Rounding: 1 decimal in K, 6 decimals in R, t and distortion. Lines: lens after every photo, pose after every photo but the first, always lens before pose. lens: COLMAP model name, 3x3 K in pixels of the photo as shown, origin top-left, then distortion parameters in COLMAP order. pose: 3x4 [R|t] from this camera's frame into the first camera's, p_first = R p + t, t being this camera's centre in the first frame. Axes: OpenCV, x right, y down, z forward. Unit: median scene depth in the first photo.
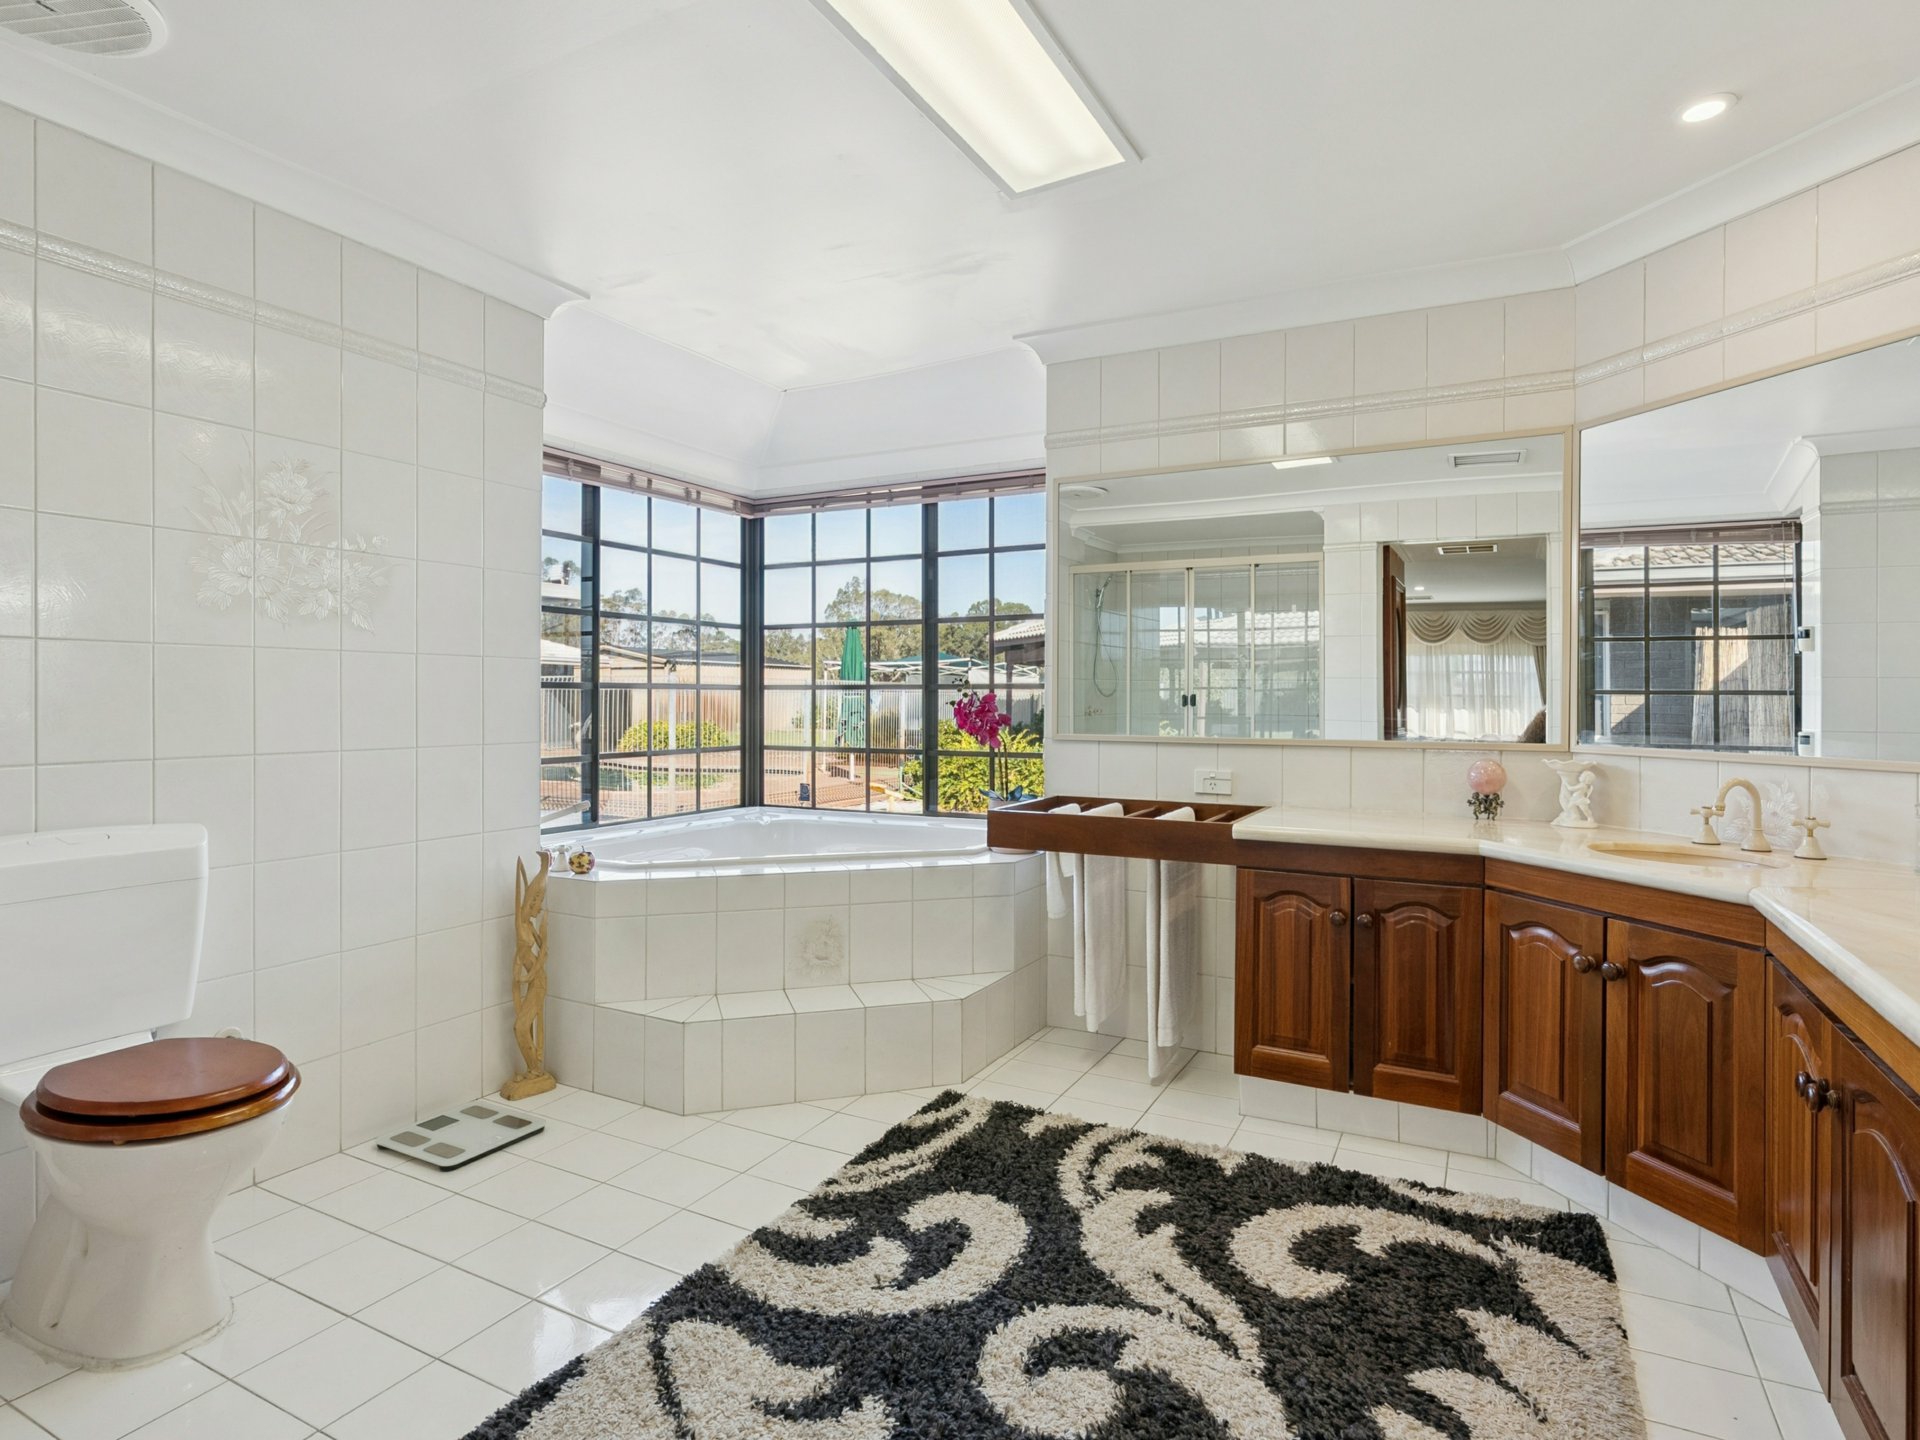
lens RADIAL K [[1025.0, 0, 969.3], [0, 1025.0, 712.7], [0, 0, 1]] dist [0.002836, -0.003695]
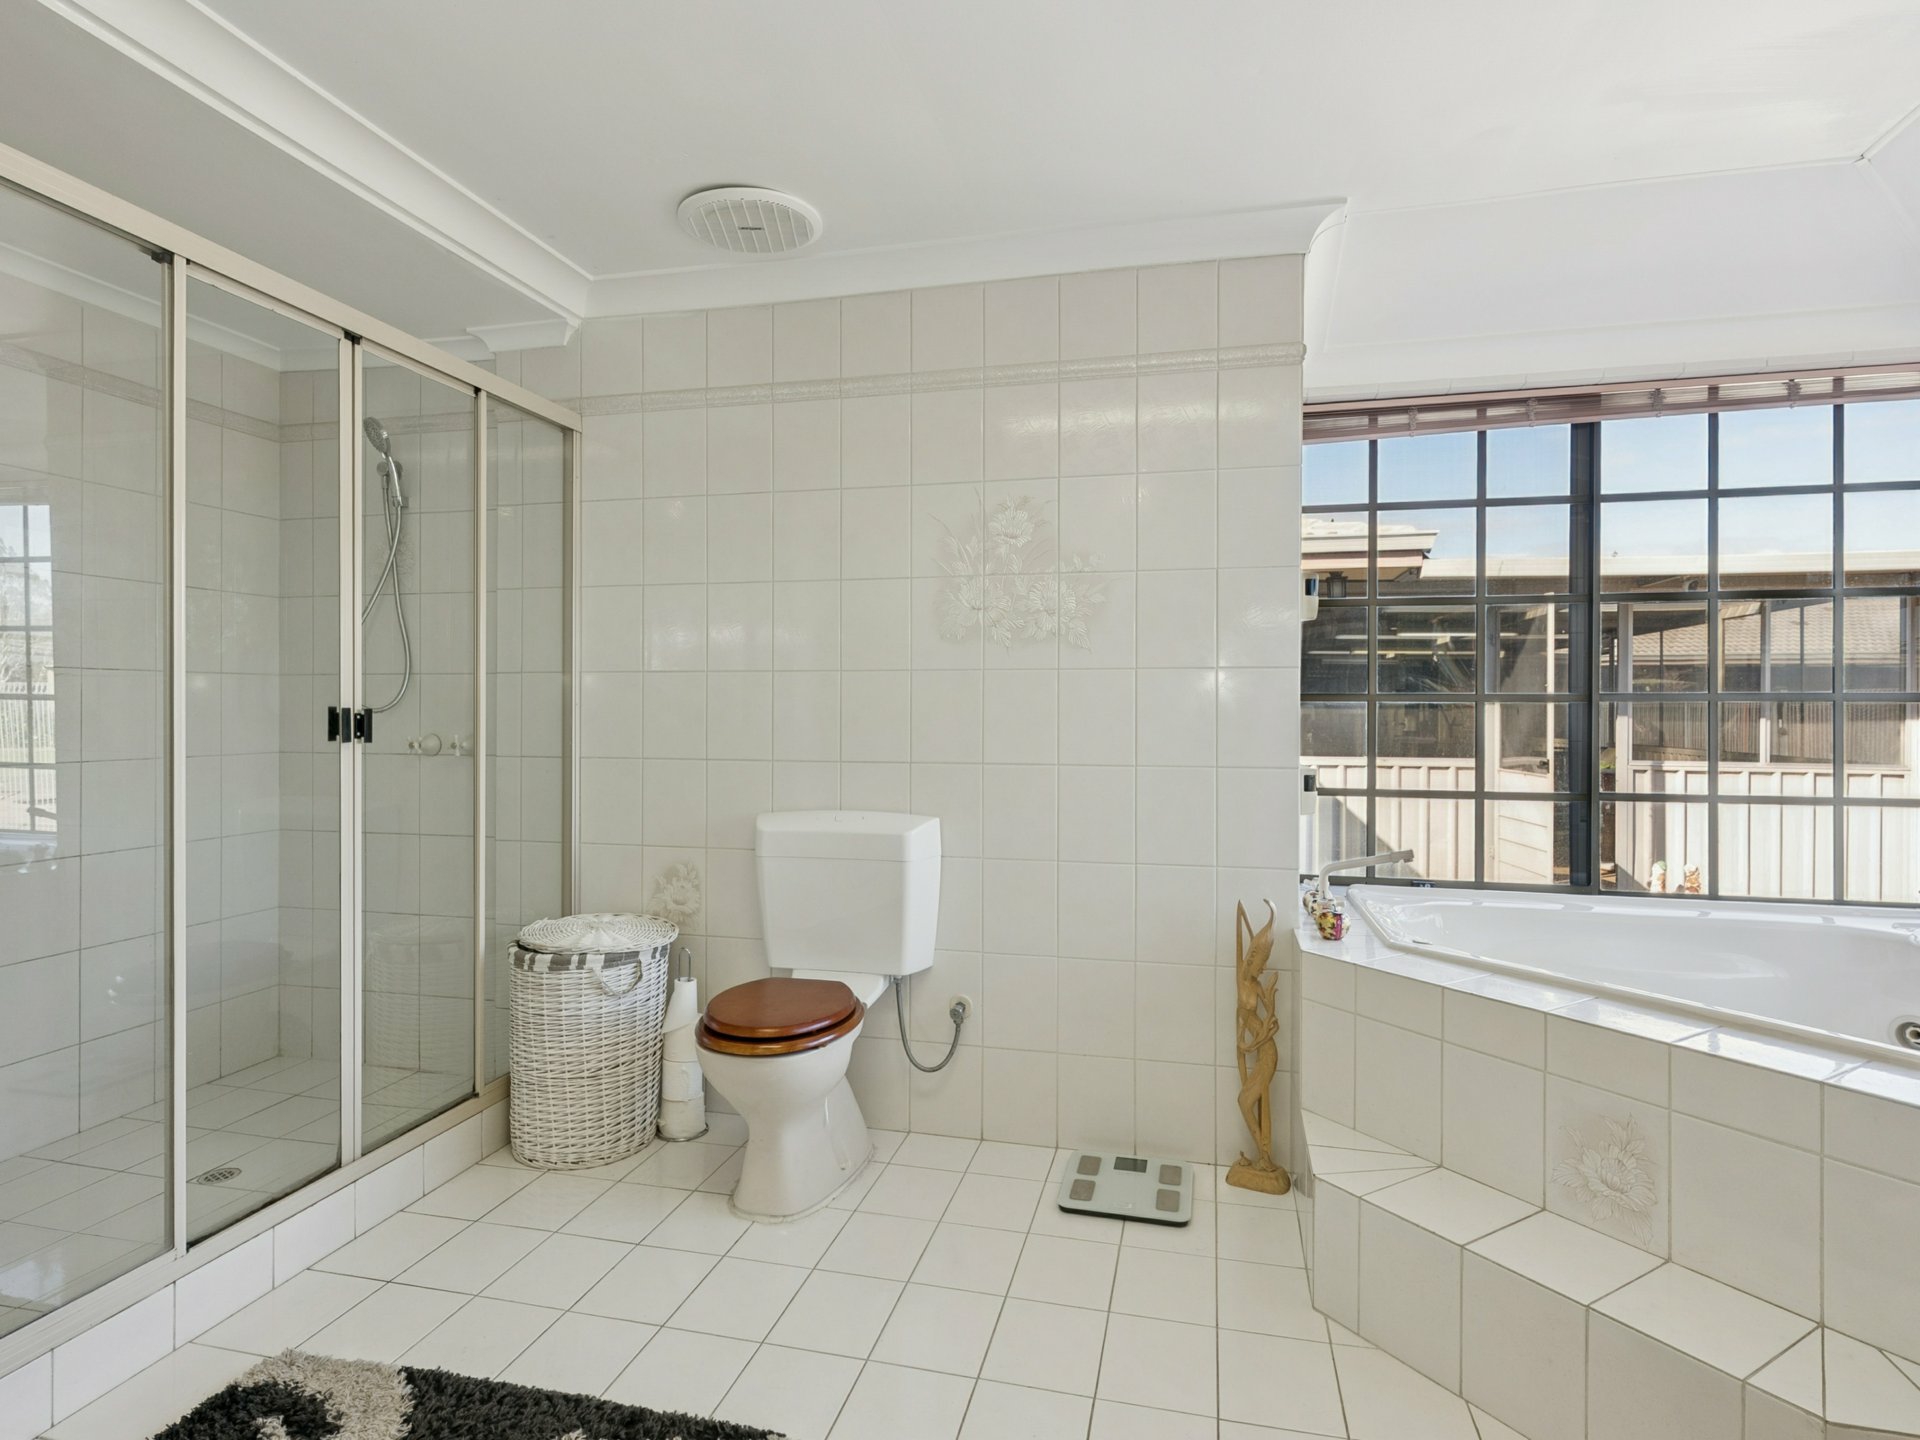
lens RADIAL K [[1025.0, 0, 961.9], [0, 1025.0, 712.4], [0, 0, 1]] dist [0.002836, -0.003695]
pose [[0.241773, -0.002946, -0.970328, 0.331726], [-0.015205, 0.999861, -0.006825, -0.006180], [0.970214, 0.016403, 0.241694, 0.567283]]
